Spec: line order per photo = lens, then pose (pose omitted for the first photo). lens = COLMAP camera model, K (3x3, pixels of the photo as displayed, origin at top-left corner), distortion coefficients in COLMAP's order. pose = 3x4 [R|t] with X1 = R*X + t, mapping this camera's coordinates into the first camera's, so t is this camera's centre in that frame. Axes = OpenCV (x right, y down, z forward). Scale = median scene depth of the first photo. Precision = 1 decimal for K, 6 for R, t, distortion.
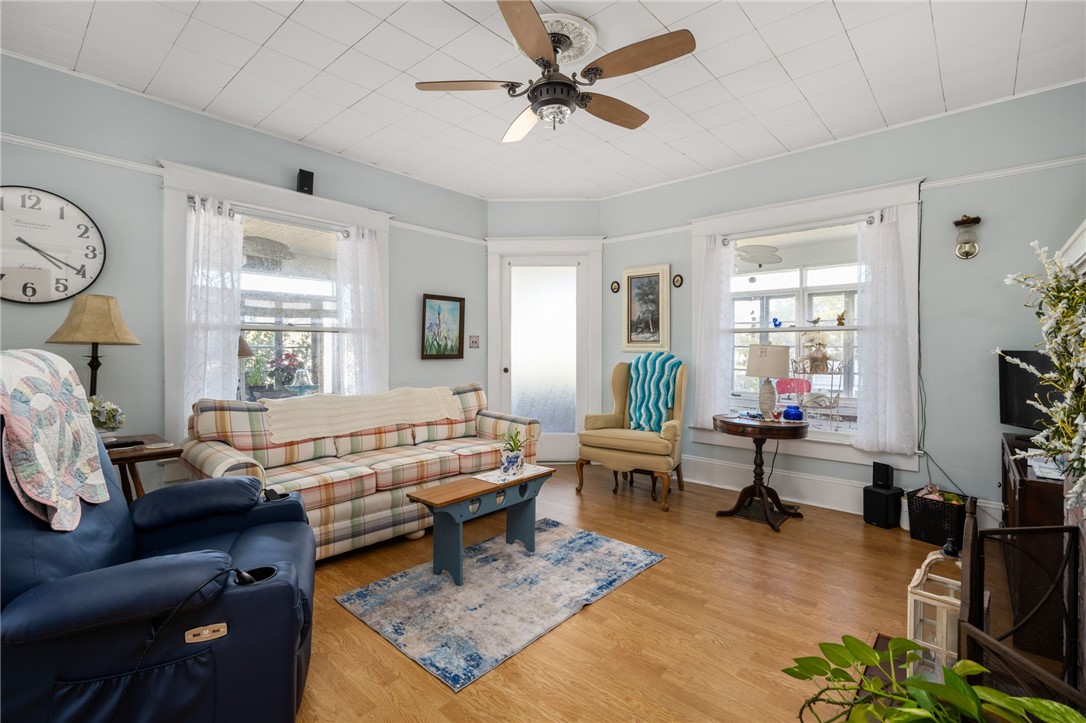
lens RADIAL K [[495.8, 0, 543.1], [0, 495.8, 351.0], [0, 0, 1]] dist [-0.001015, -0.000024]
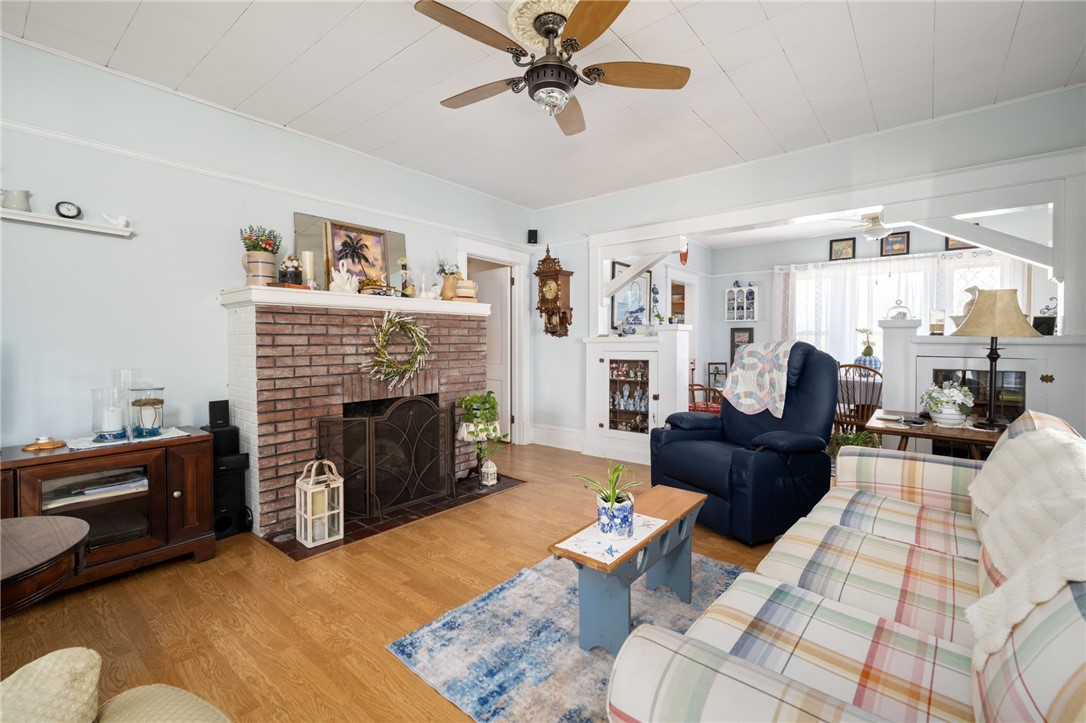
lens RADIAL K [[467.5, 0, 543.6], [0, 467.5, 355.9], [0, 0, 1]] dist [-0.000336, -0.000040]
pose [[-0.999951, -0.001821, -0.009730, 0.030082], [-0.002241, 0.999057, 0.043349, -0.009950], [0.009642, 0.043369, -0.999013, 1.262404]]
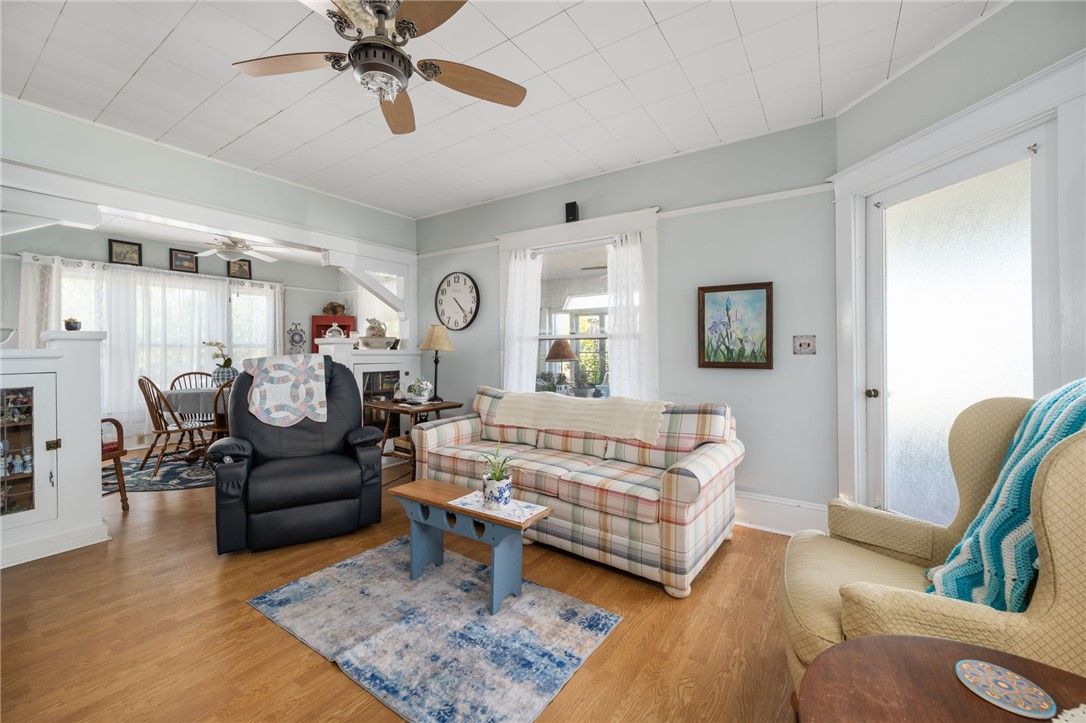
lens RADIAL K [[446.4, 0, 546.1], [0, 446.4, 352.5], [0, 0, 1]] dist [0.004909, -0.000241]
pose [[0.110419, 0.003484, -0.993879, 0.543094], [-0.005922, 0.999978, 0.002847, -0.010167], [0.993868, 0.005571, 0.110437, 0.787763]]
